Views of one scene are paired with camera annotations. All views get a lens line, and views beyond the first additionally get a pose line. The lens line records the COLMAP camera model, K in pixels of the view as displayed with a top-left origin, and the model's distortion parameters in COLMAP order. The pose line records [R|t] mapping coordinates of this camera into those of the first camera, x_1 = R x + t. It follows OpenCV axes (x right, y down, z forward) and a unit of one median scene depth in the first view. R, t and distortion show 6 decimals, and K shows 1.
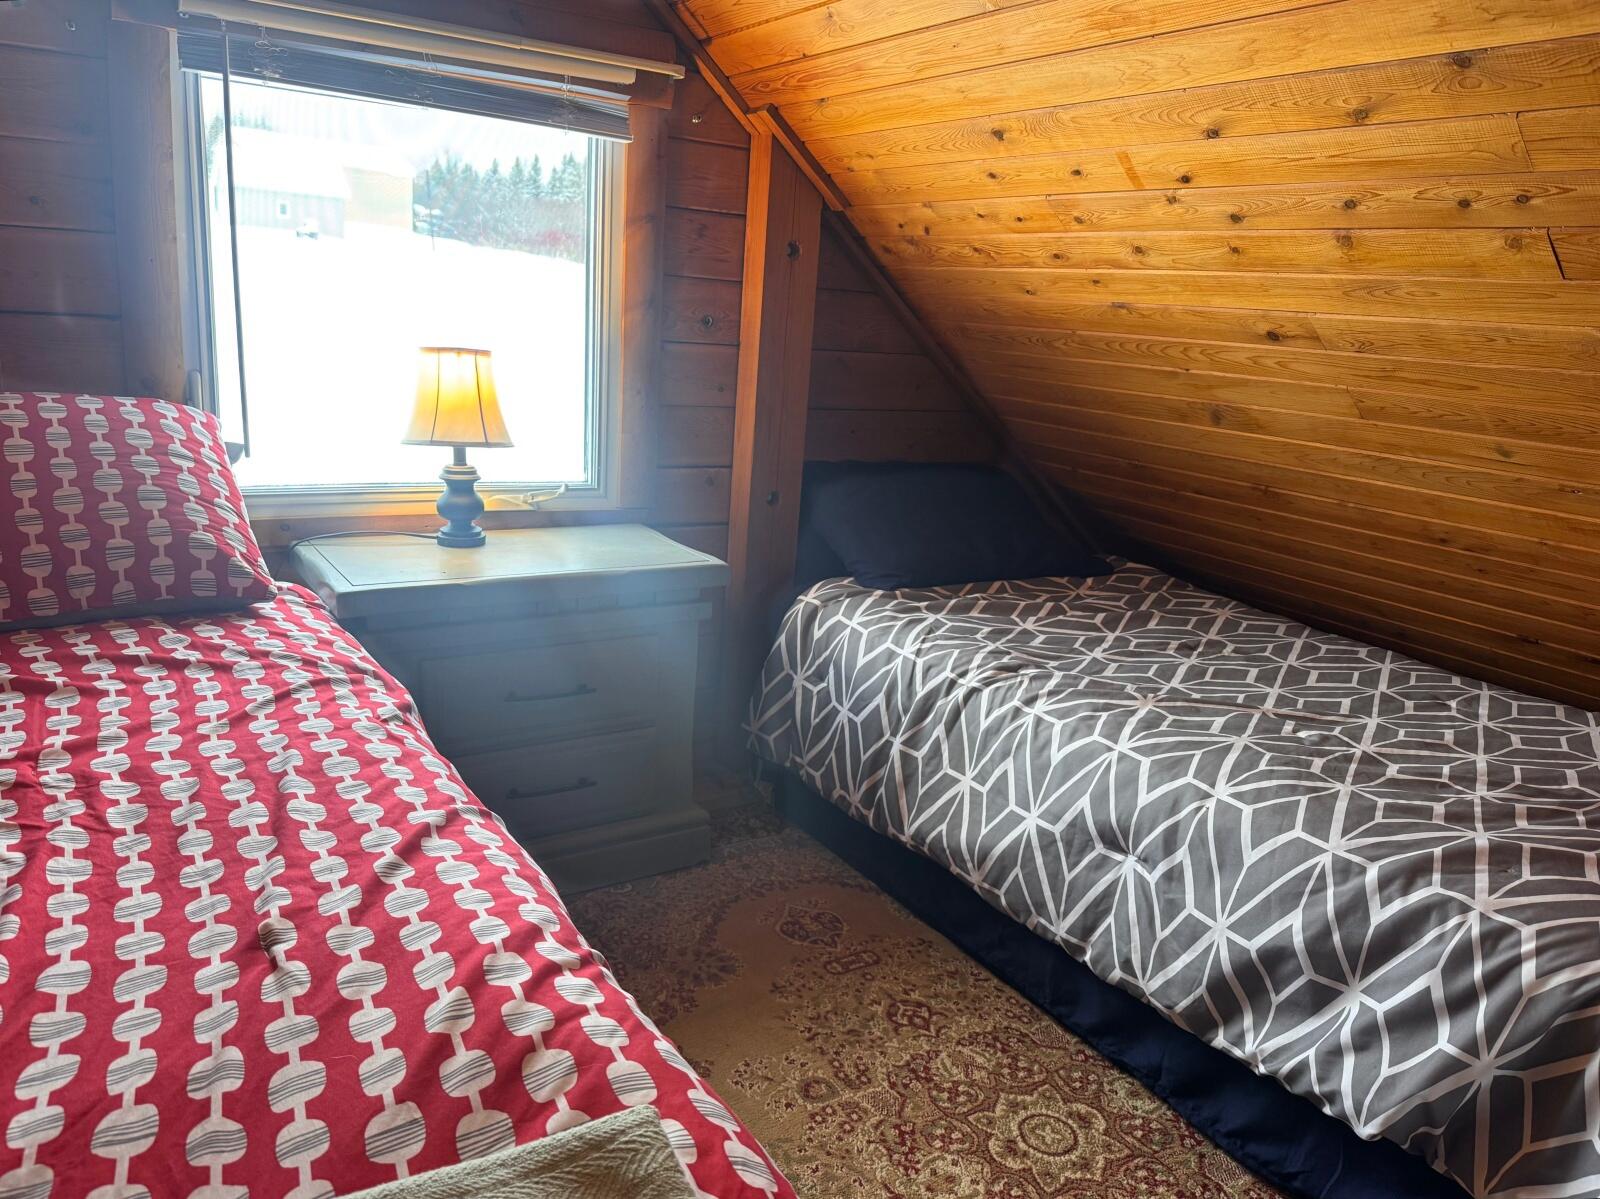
lens RADIAL K [[1209.1, 0, 800.0], [0, 1209.1, 599.5], [0, 0, 1]] dist [0.024906, -0.004041]
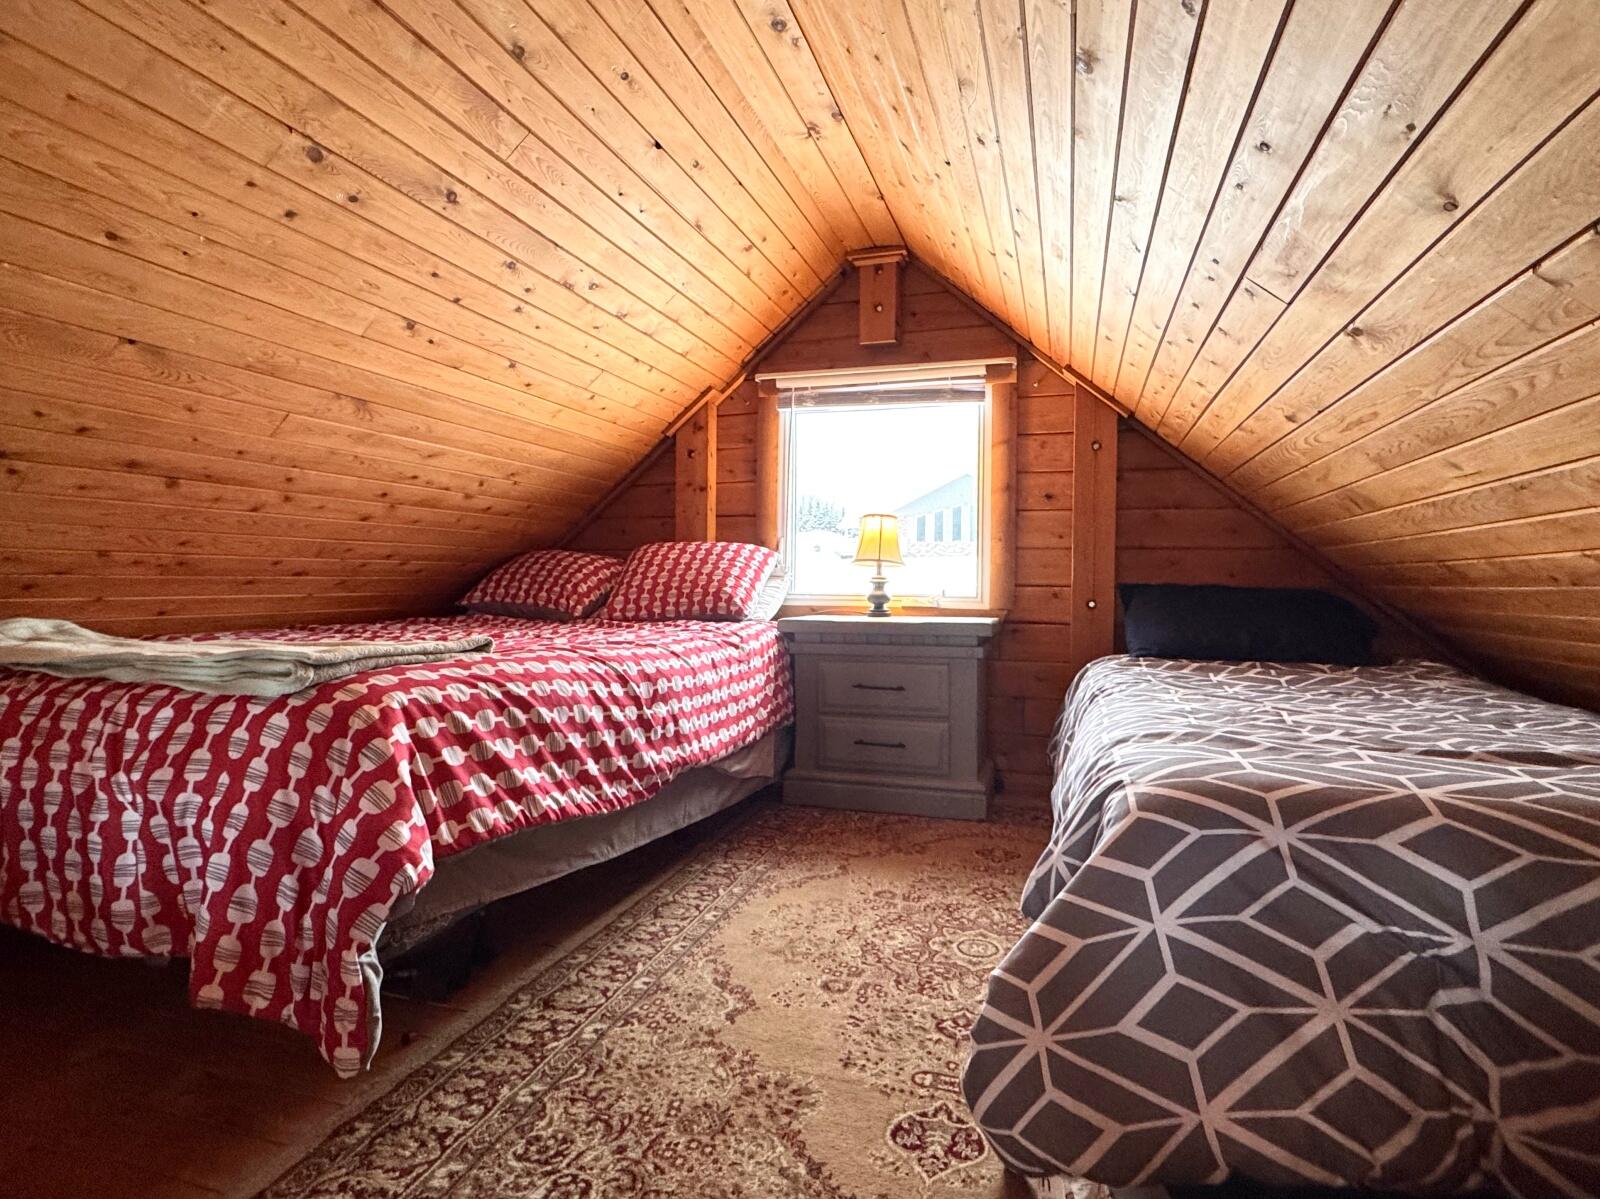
lens RADIAL K [[845.9, 0, 800.0], [0, 845.9, 599.5], [0, 0, 1]] dist [-0.002968, -0.001024]
pose [[0.635253, -0.046390, -0.770909, 0.677898], [-0.151005, 0.971467, -0.182892, 0.192662], [0.757397, 0.232594, 0.610123, 0.087693]]
